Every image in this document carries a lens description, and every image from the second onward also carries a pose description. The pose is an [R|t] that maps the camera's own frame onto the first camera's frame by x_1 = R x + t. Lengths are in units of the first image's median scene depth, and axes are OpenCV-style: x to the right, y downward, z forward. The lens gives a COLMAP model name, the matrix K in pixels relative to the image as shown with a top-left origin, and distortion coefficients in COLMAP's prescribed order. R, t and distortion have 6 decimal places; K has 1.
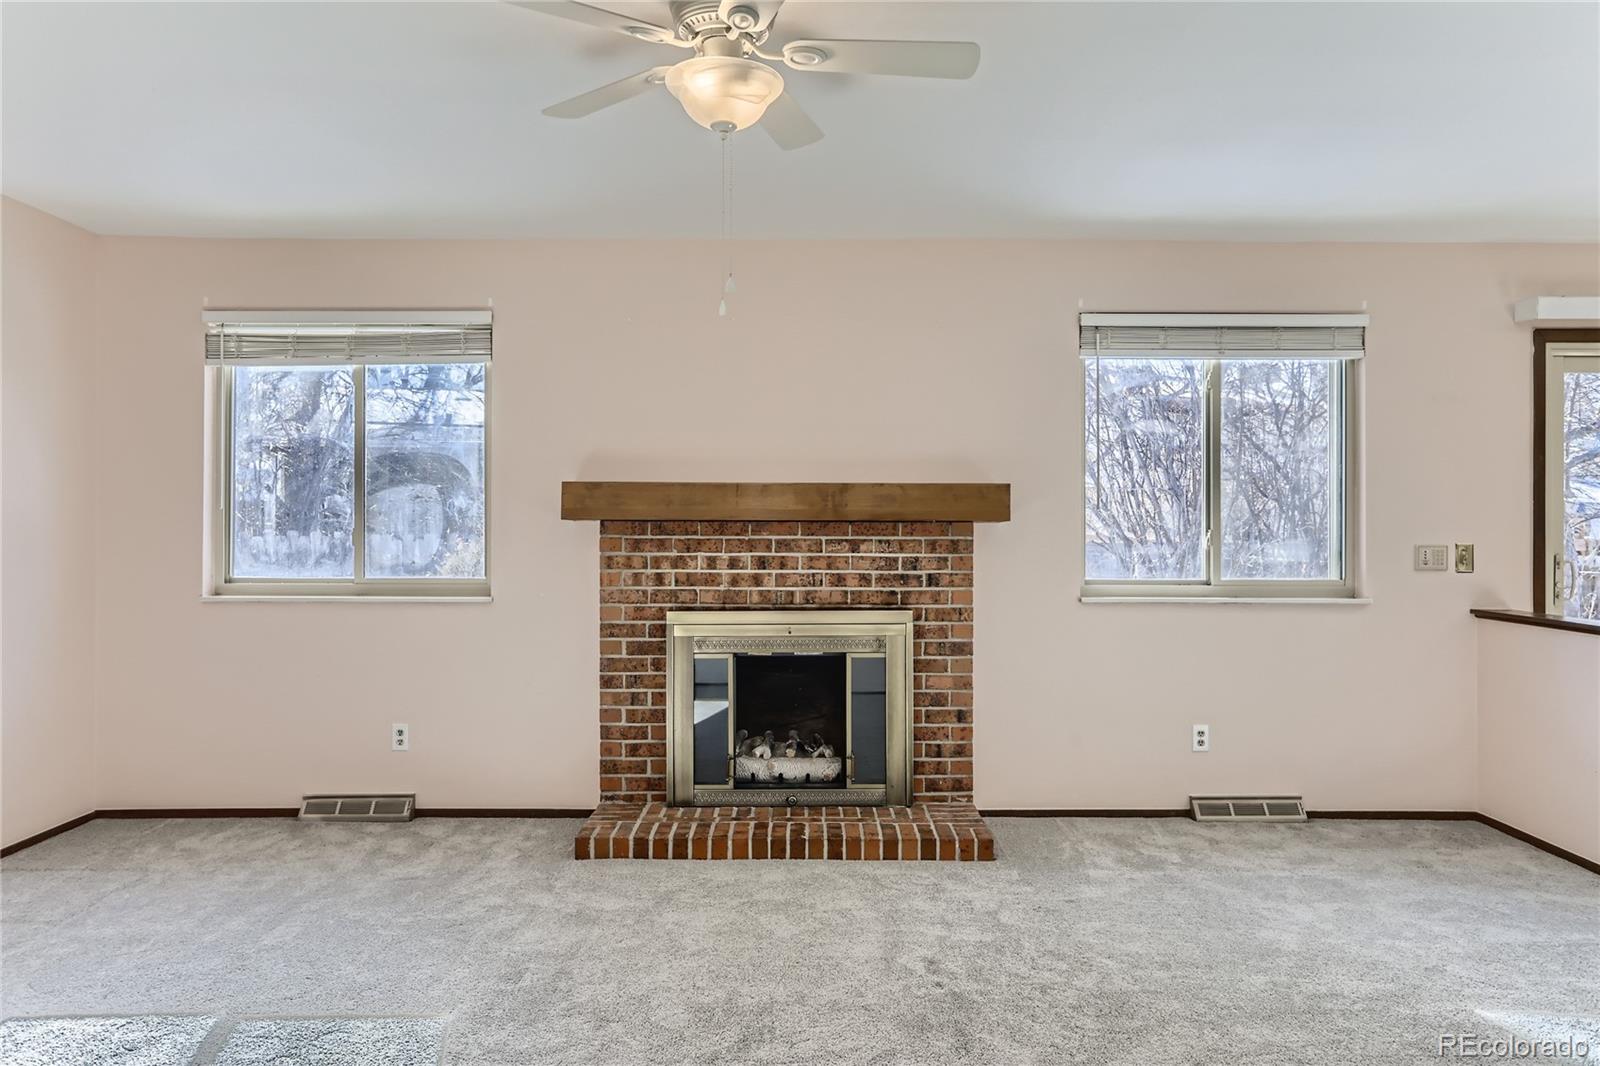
lens RADIAL K [[1061.5, 0, 800.0], [0, 1061.5, 533.0], [0, 0, 1]] dist [-0.007125, 0.004342]
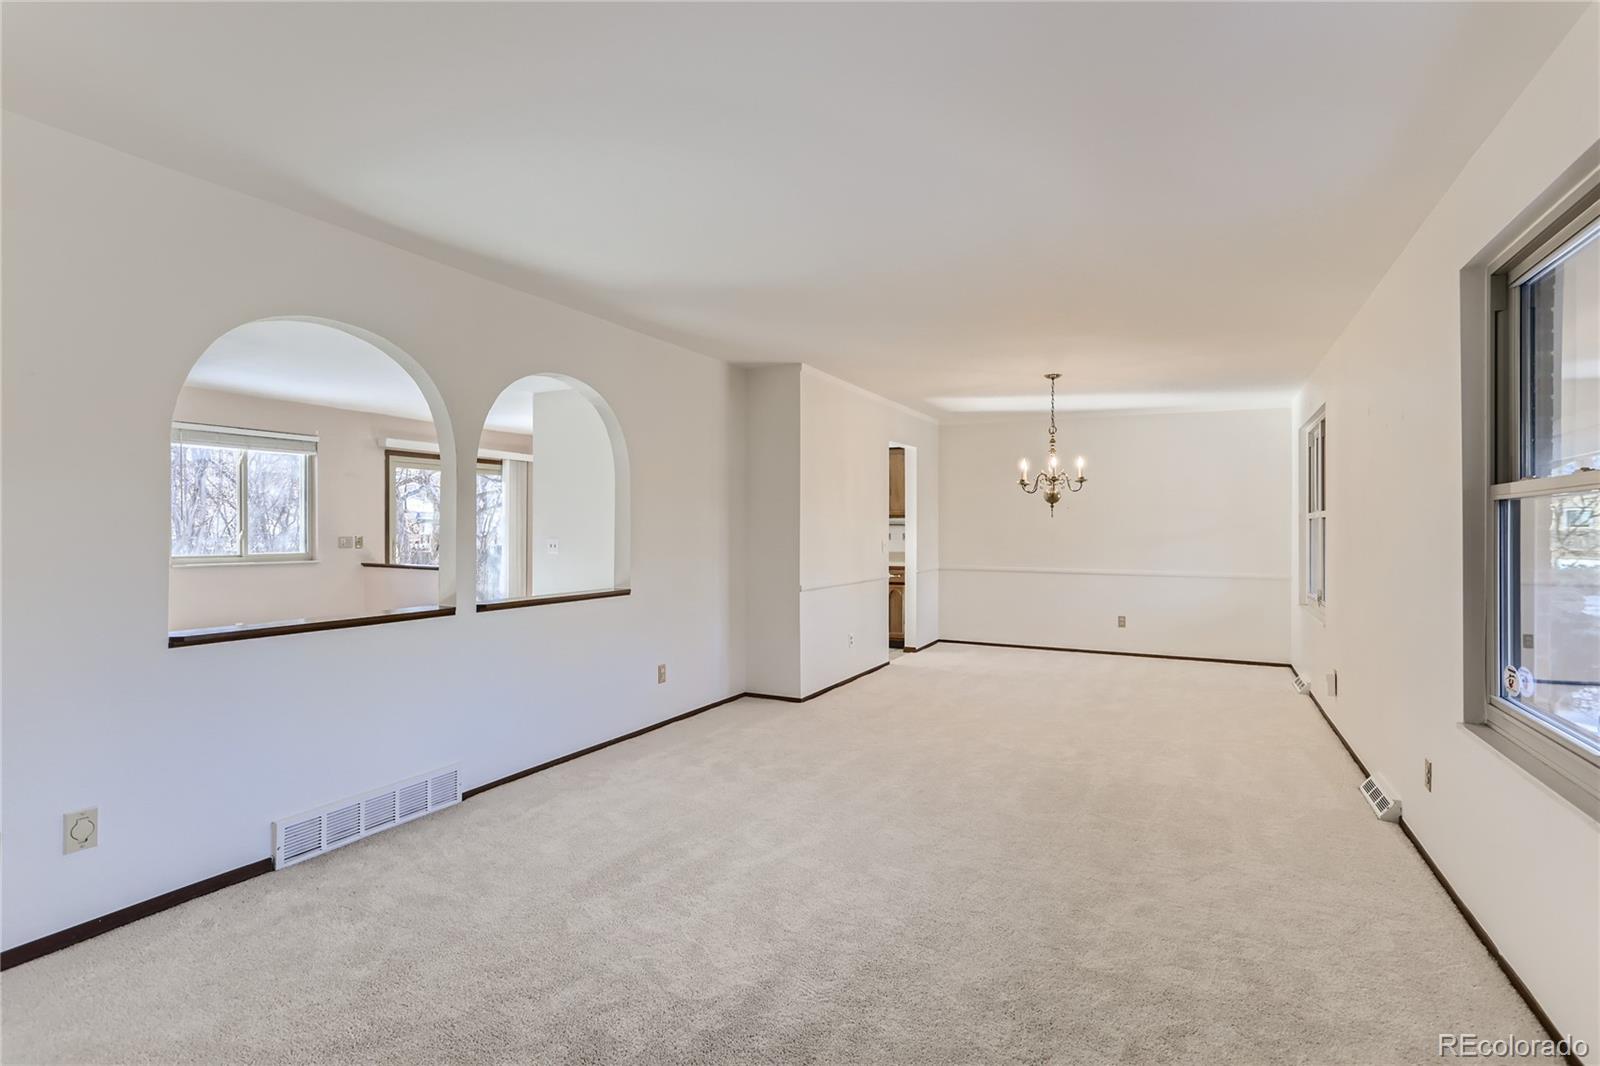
lens RADIAL K [[774.6, 0, 800.0], [0, 774.6, 533.0], [0, 0, 1]] dist [-0.028718, 0.016527]
pose [[0.463697, -0.006091, 0.885973, -0.470779], [0.003645, 0.999981, 0.004967, -0.002332], [-0.885986, 0.000926, 0.463710, -0.721821]]
